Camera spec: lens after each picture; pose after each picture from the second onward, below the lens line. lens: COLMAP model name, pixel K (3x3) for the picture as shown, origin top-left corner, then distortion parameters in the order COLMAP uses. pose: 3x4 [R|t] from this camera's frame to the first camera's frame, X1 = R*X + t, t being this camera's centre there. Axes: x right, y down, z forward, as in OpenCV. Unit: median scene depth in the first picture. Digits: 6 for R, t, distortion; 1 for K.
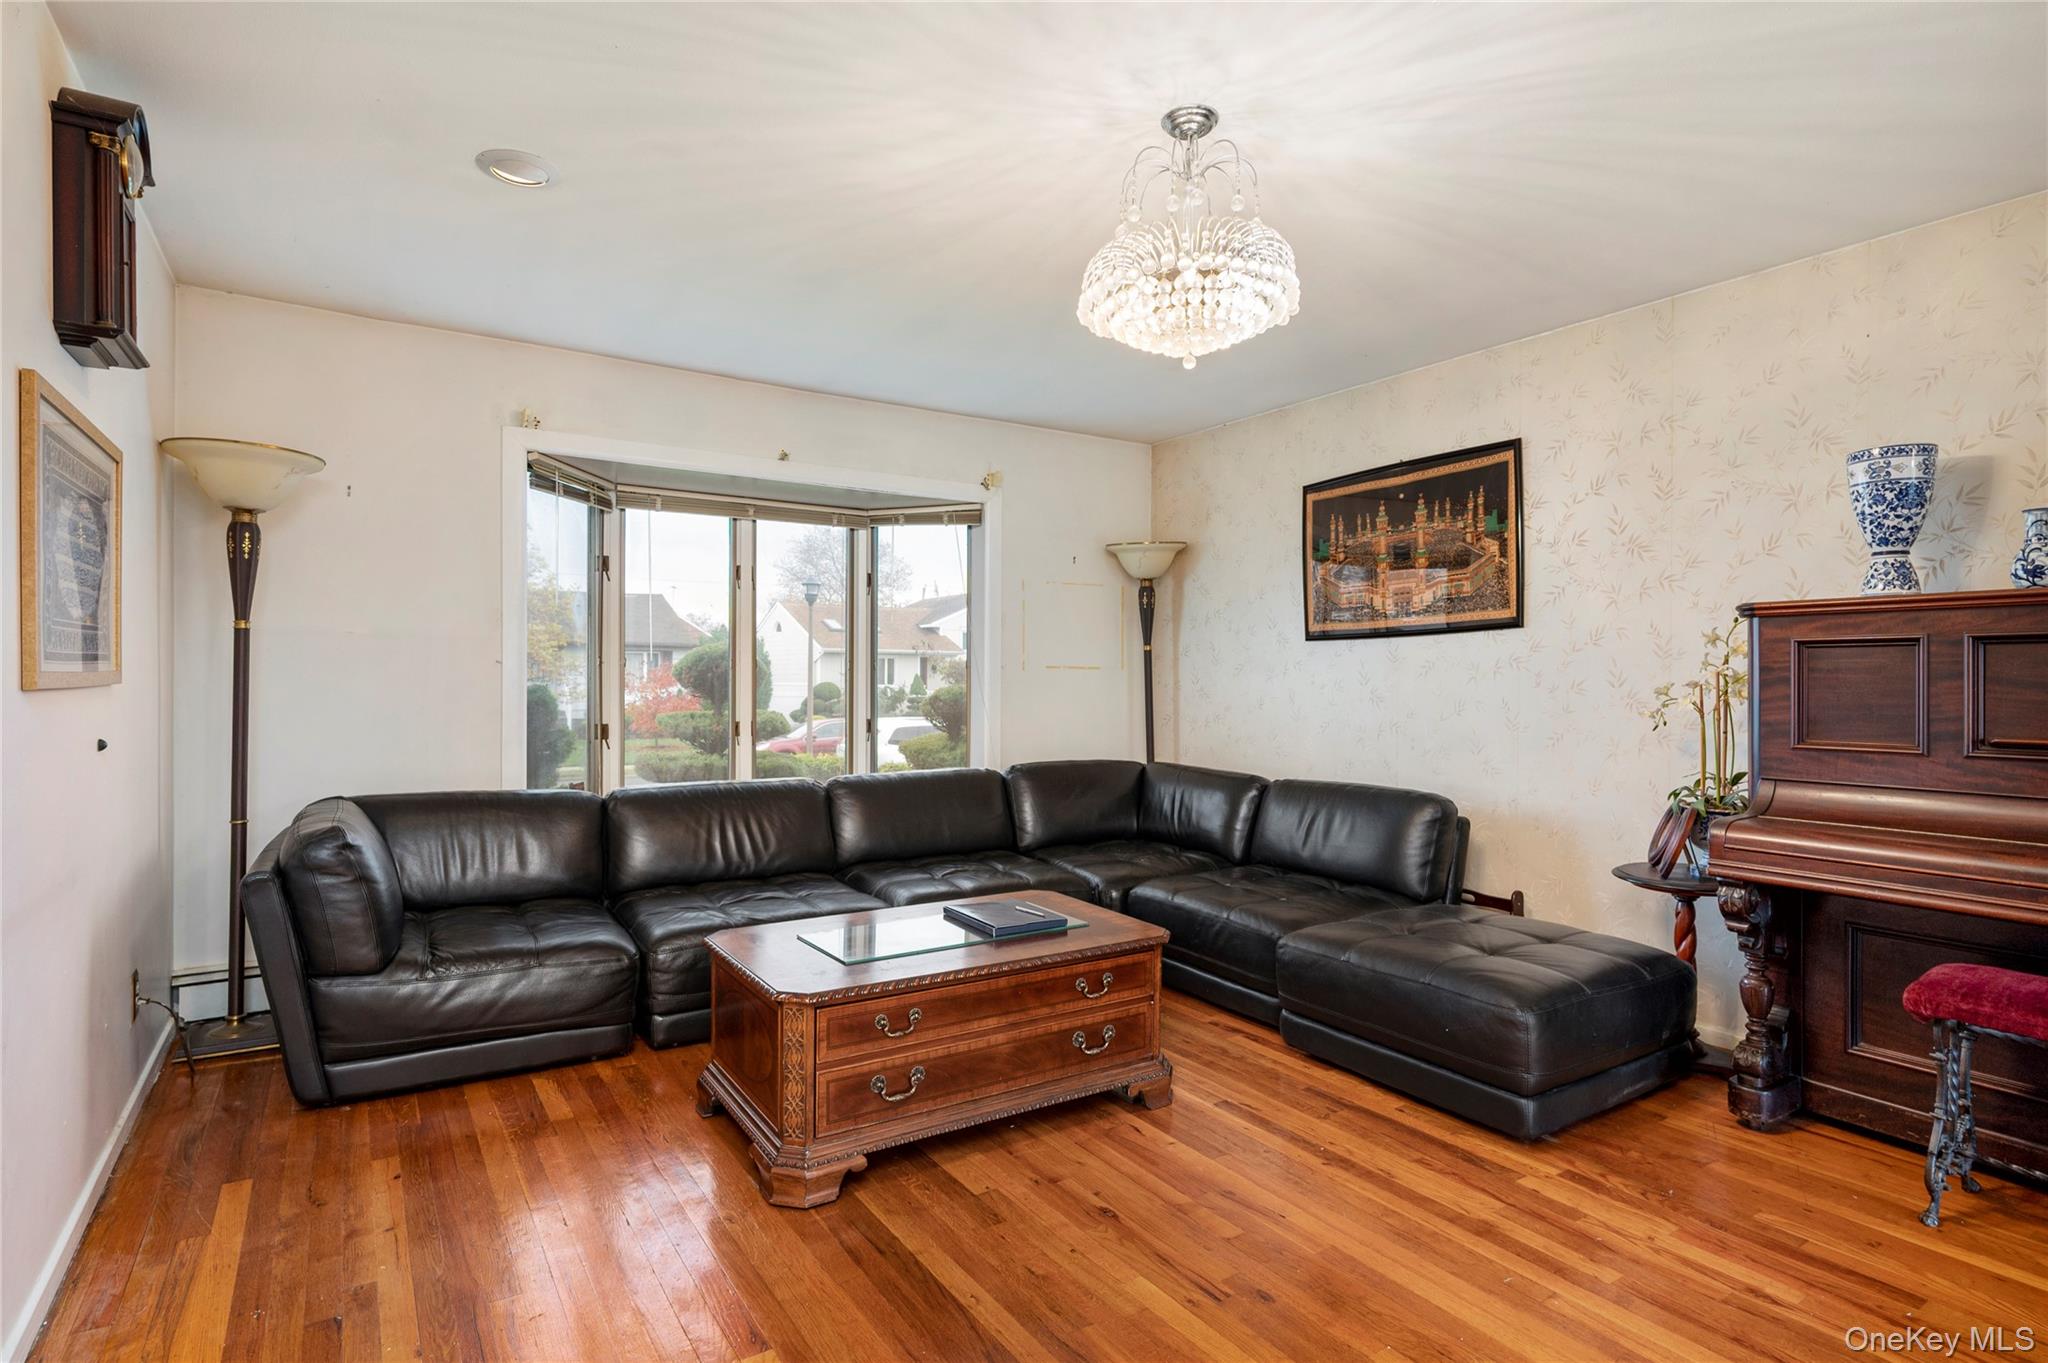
lens RADIAL K [[1021.2, 0, 1036.5], [0, 1021.2, 686.3], [0, 0, 1]] dist [-0.001983, 0.000164]
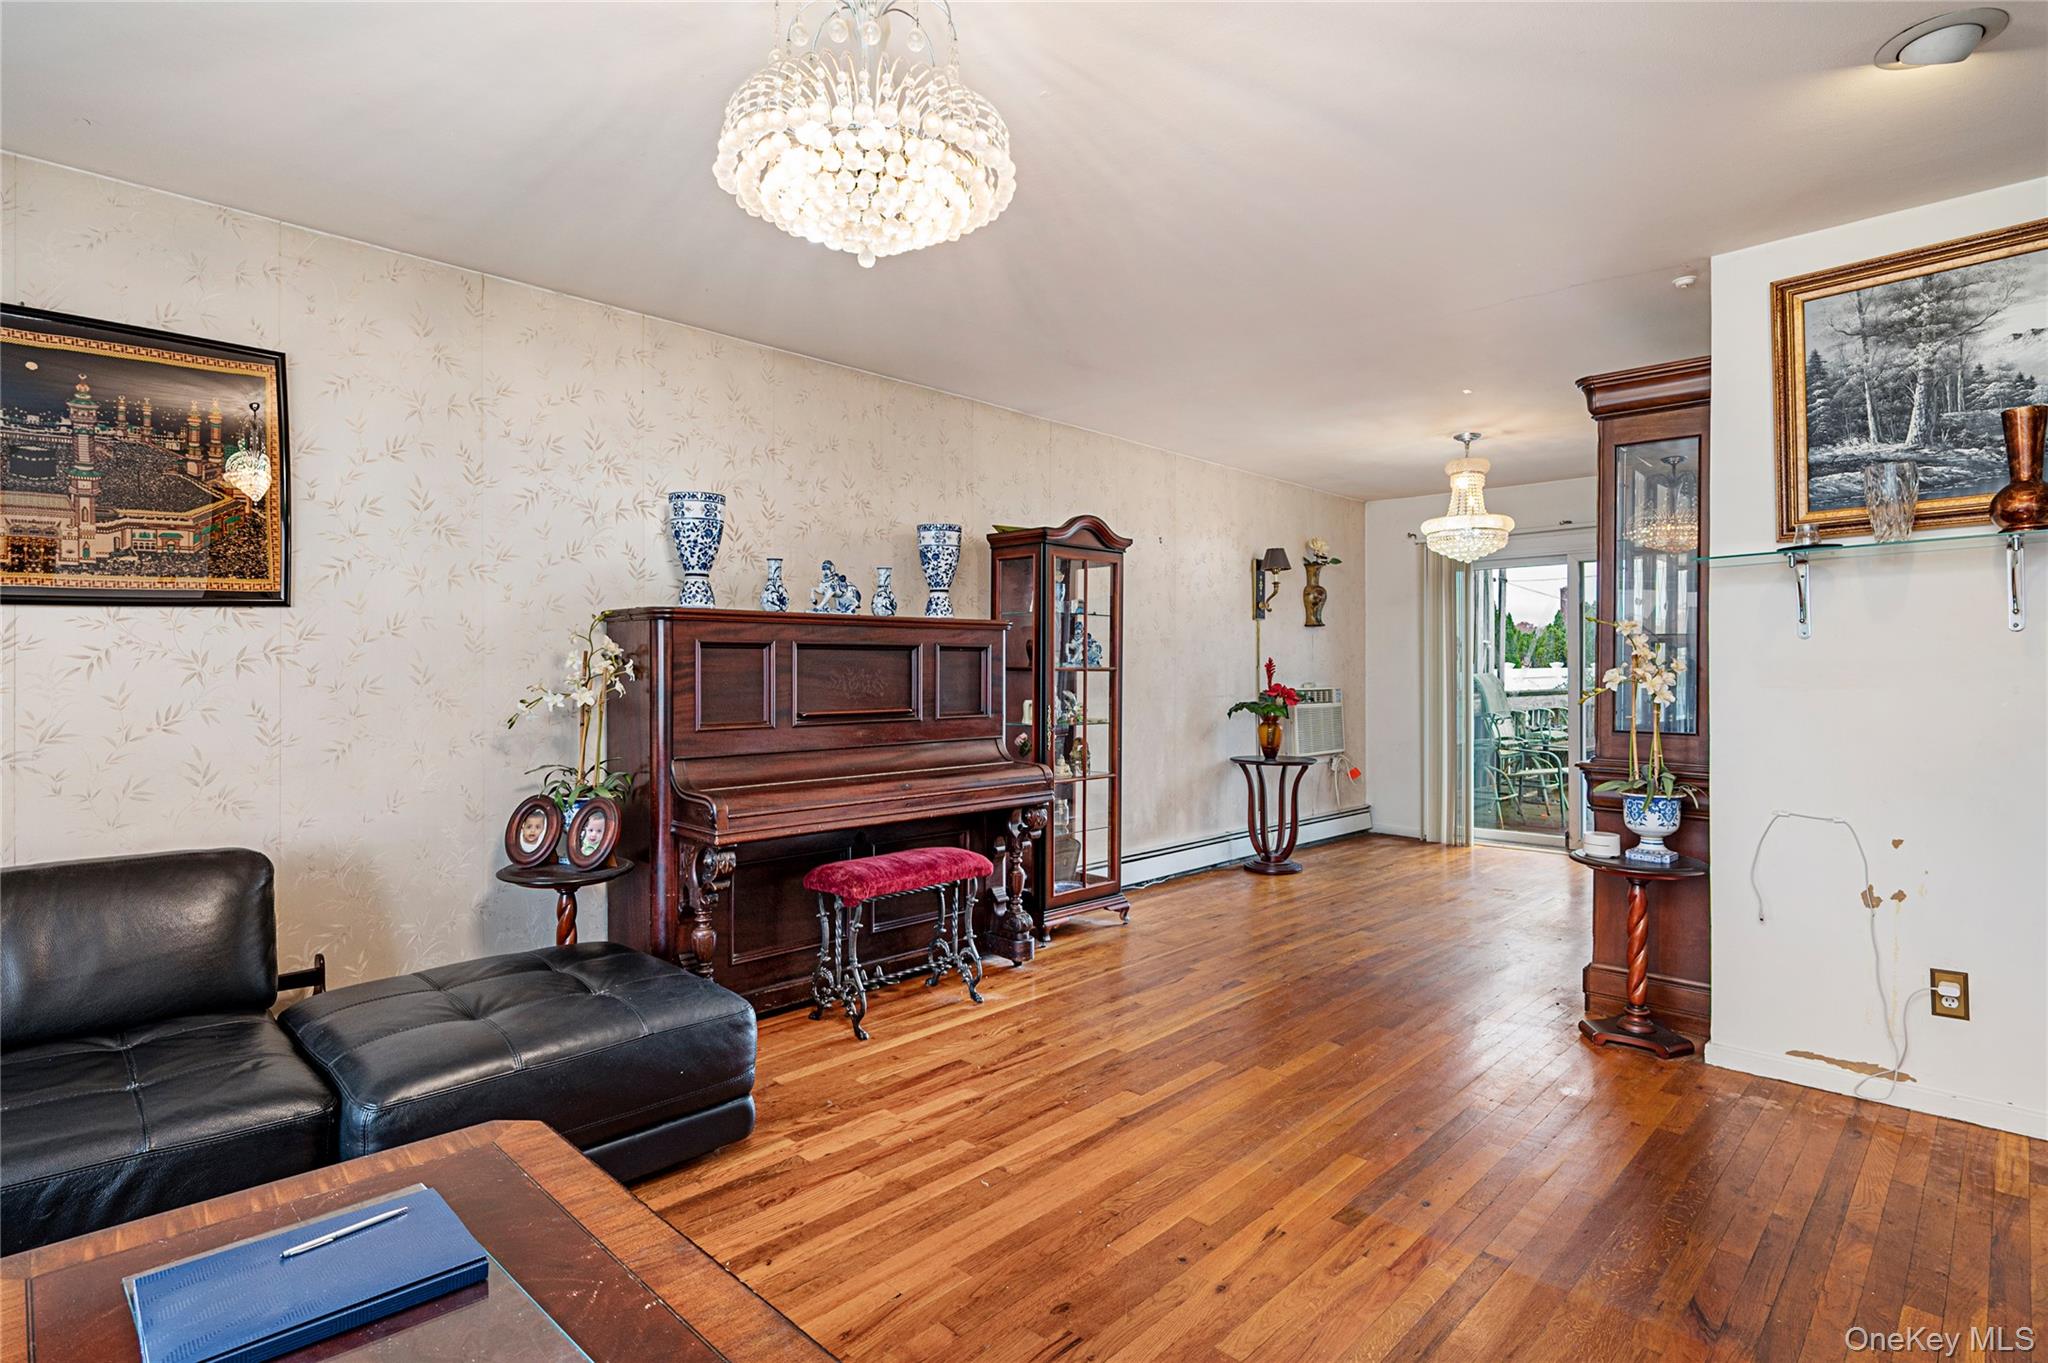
lens RADIAL K [[1021.2, 0, 1017.6], [0, 1021.2, 680.7], [0, 0, 1]] dist [-0.001983, 0.000164]
pose [[-0.199395, -0.011358, 0.979853, -0.501916], [0.010506, 0.999851, 0.013728, -0.011547], [-0.979863, 0.013032, -0.199246, 0.859439]]
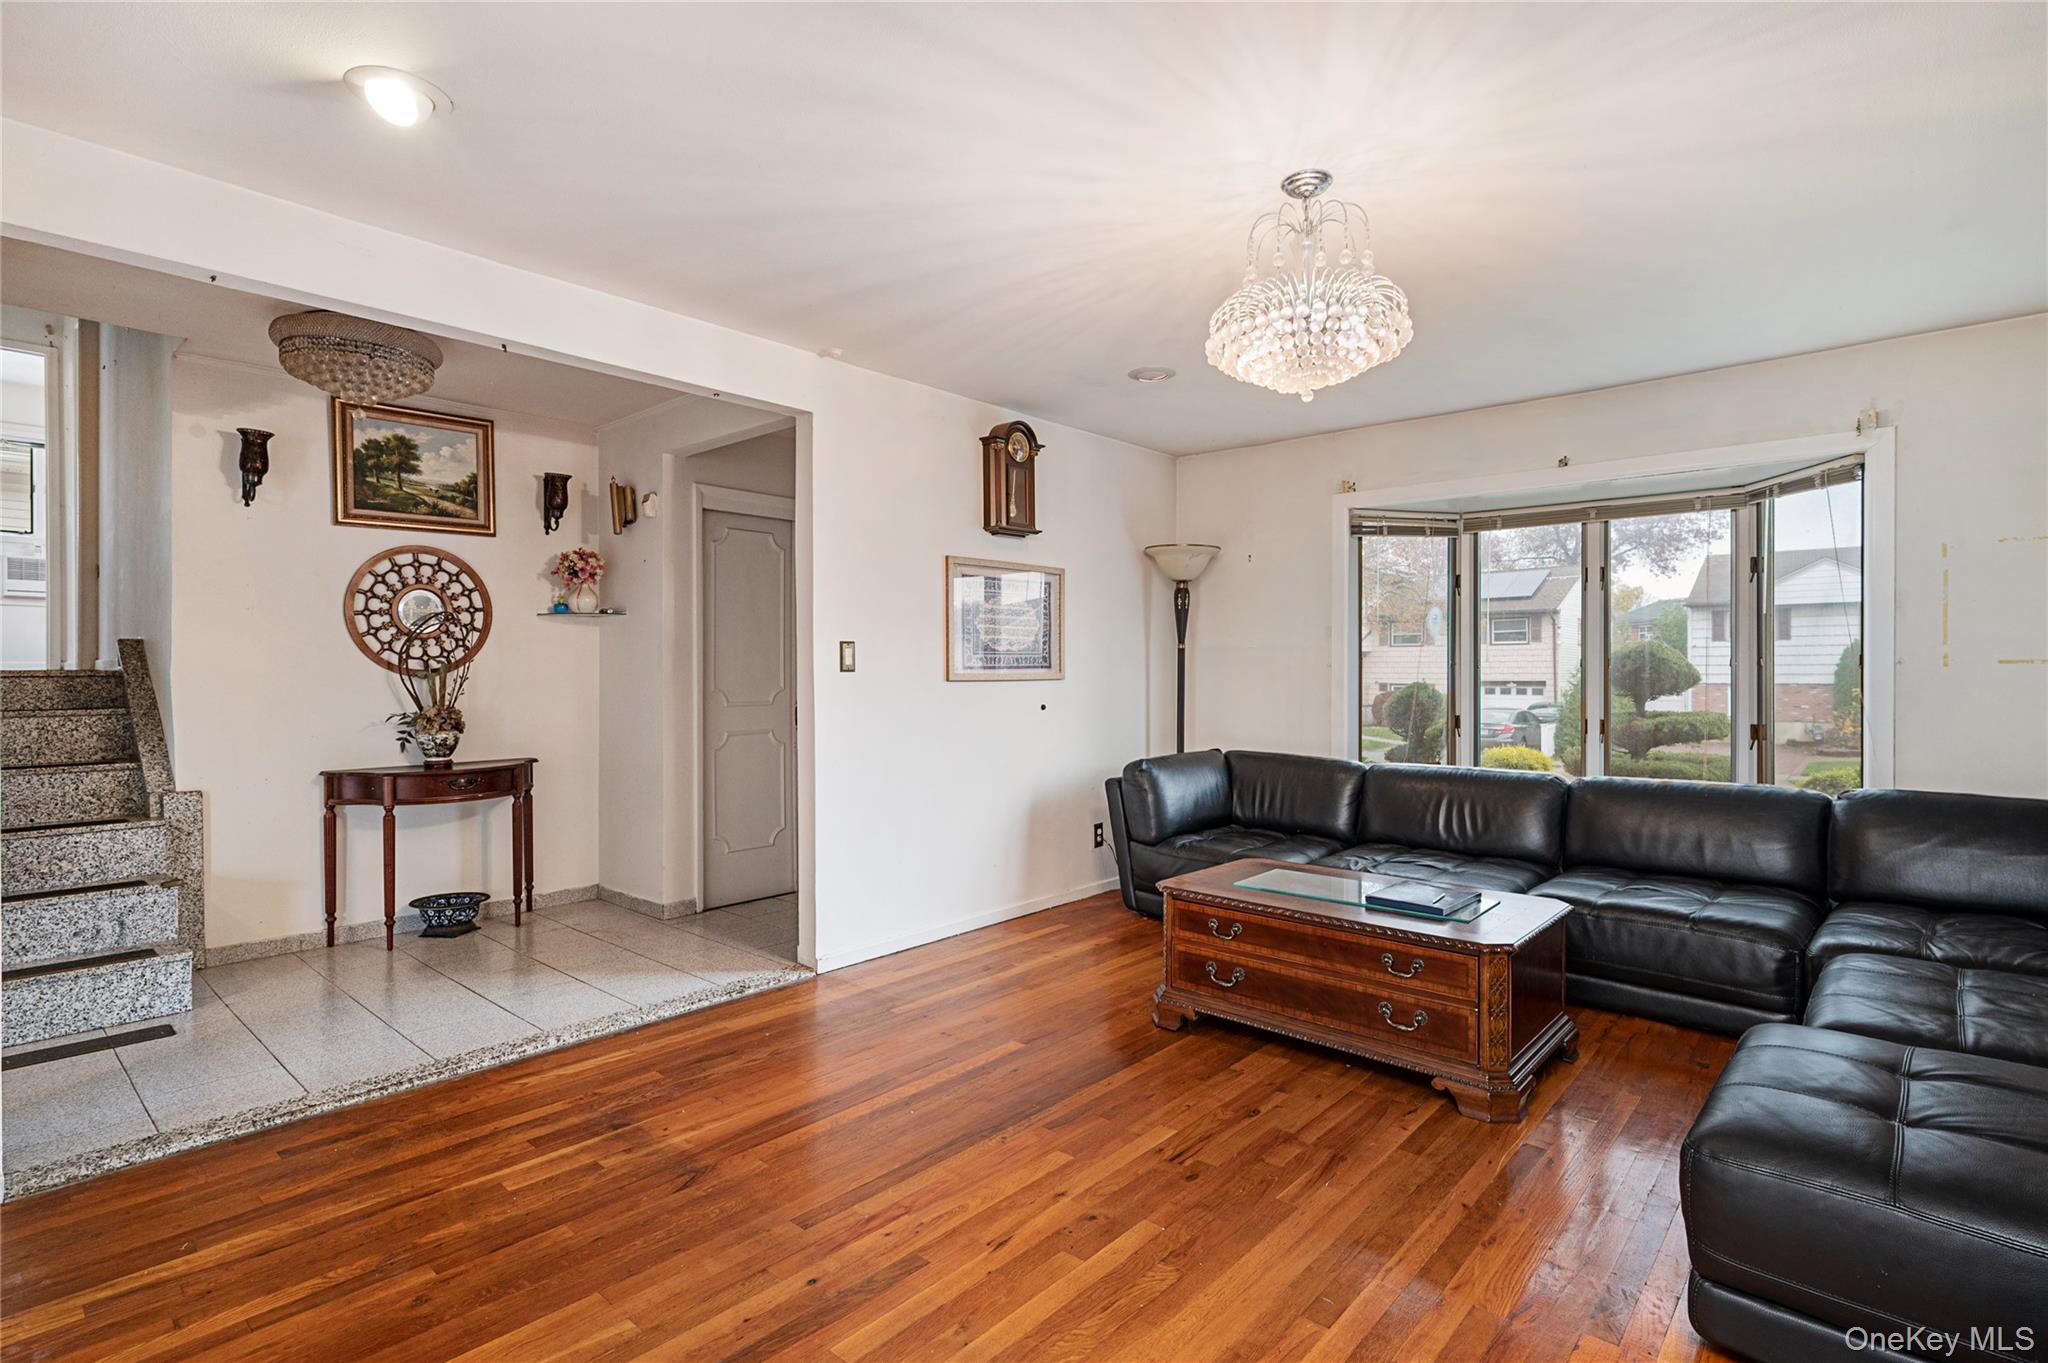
lens RADIAL K [[995.8, 0, 1032.5], [0, 995.8, 683.6], [0, 0, 1]] dist [-0.001007, -0.000546]
pose [[0.258628, 0.005629, -0.965961, 0.930770], [-0.009273, 0.999951, 0.003344, 0.000242], [0.965933, 0.008092, 0.258668, 0.350669]]
